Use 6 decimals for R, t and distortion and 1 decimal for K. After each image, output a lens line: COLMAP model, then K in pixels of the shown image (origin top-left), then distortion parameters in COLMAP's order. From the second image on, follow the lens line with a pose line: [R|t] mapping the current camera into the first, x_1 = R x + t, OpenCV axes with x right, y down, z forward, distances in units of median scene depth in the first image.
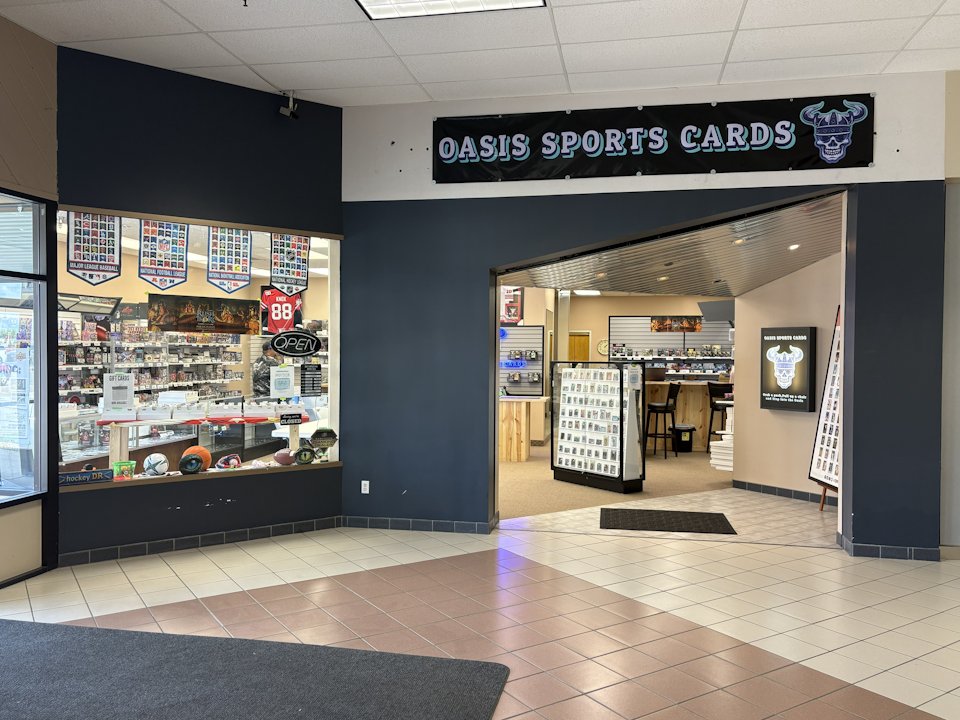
lens RADIAL K [[739.2, 0, 482.0], [0, 739.2, 359.3], [0, 0, 1]] dist [0.047617, -0.008687]
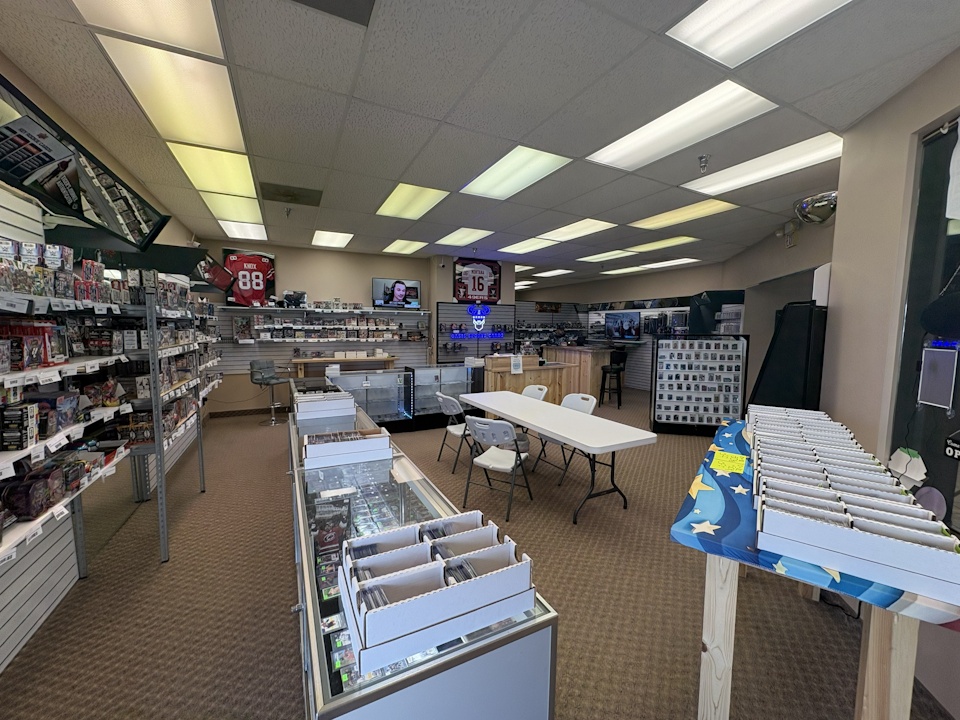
lens RADIAL K [[388.7, 0, 478.8], [0, 388.7, 360.8], [0, 0, 1]] dist [0.005474, 0.001403]
pose [[0.799649, -0.053119, 0.598113, -0.502253], [0.004586, 0.996591, 0.082377, -0.007556], [-0.600450, -0.063130, 0.797167, 0.675090]]
